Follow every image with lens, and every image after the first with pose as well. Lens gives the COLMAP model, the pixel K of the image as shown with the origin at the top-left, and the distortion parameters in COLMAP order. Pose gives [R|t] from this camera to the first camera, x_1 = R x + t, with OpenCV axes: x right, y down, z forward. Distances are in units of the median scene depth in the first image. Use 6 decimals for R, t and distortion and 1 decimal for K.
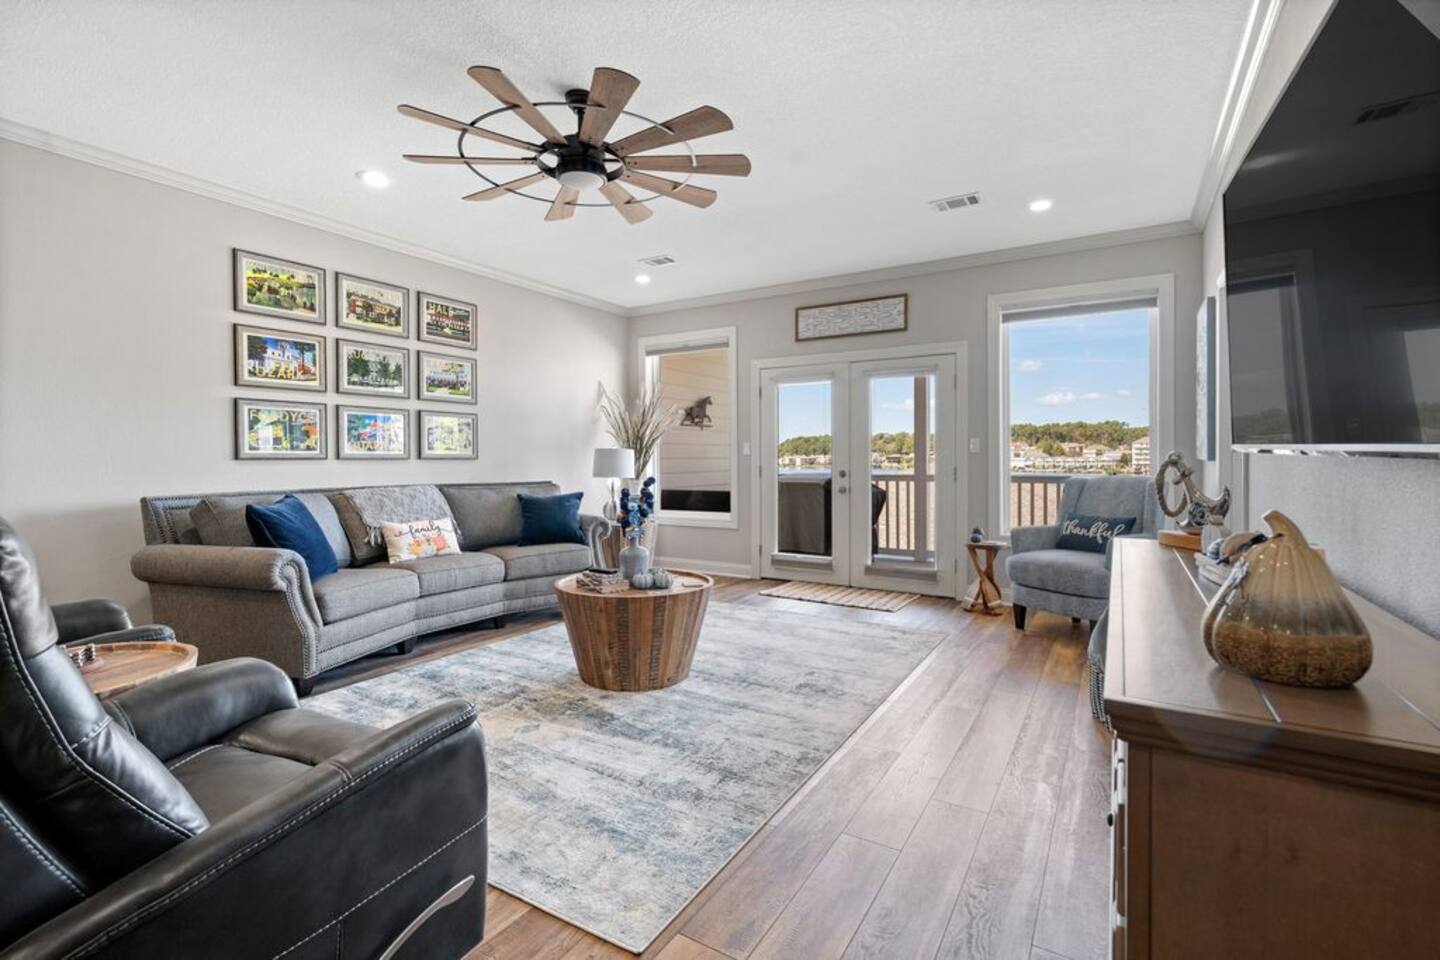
lens RADIAL K [[653.0, 0, 723.1], [0, 653.0, 467.8], [0, 0, 1]] dist [0.001549, 0.003975]
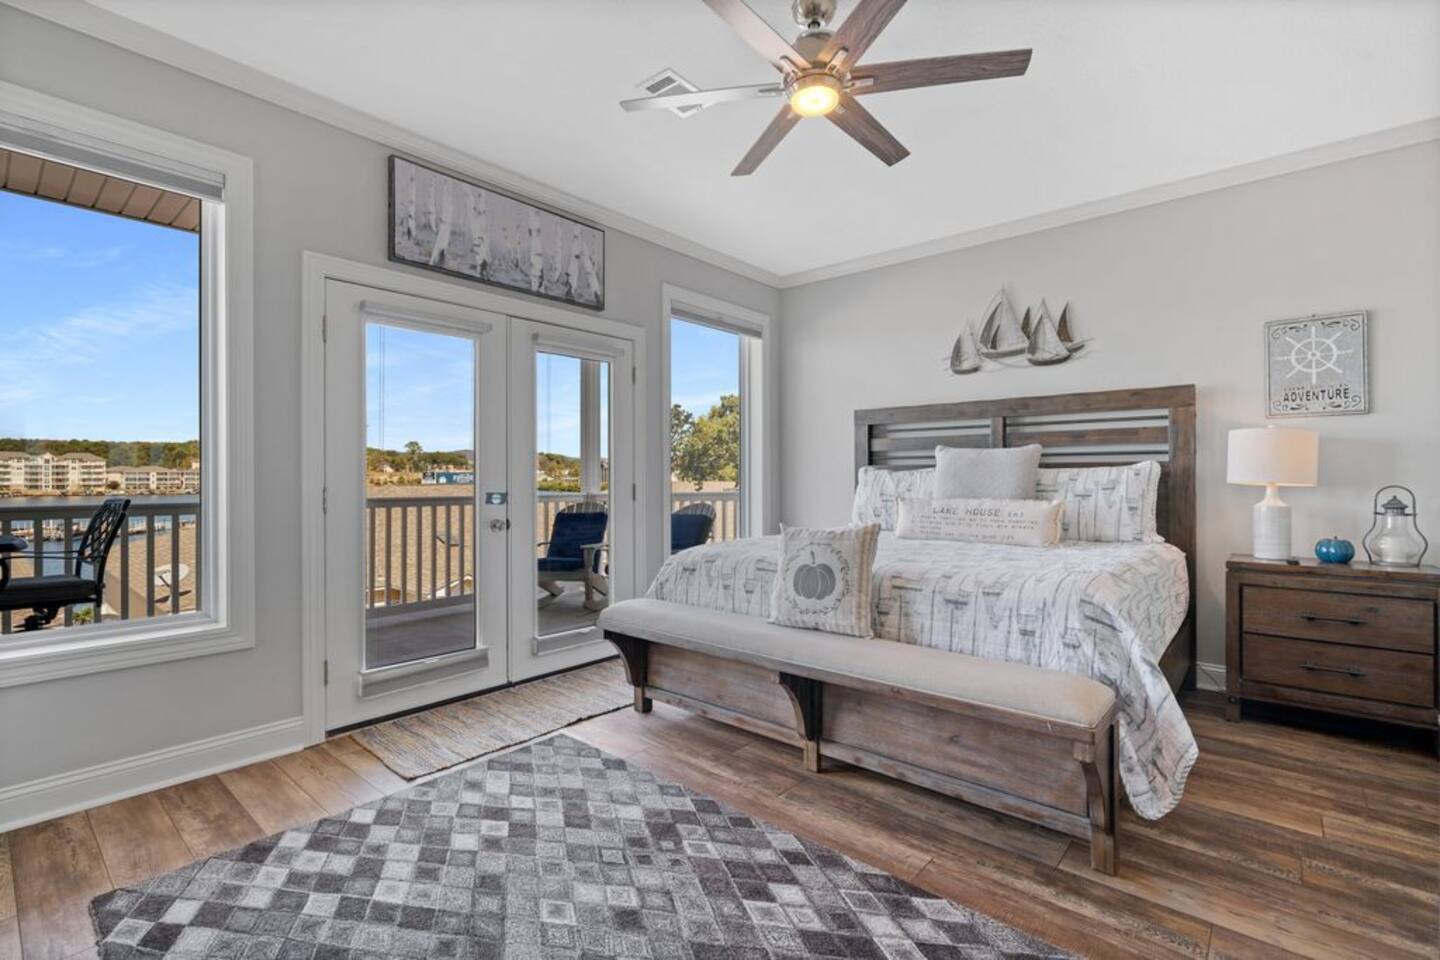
lens RADIAL K [[659.7, 0, 726.5], [0, 659.7, 481.6], [0, 0, 1]] dist [-0.015740, 0.000471]
pose [[0.155380, -0.002568, 0.987852, -0.390308], [0.011992, 0.999928, 0.000713, -0.005906], [-0.987782, 0.011735, 0.155399, 0.735873]]
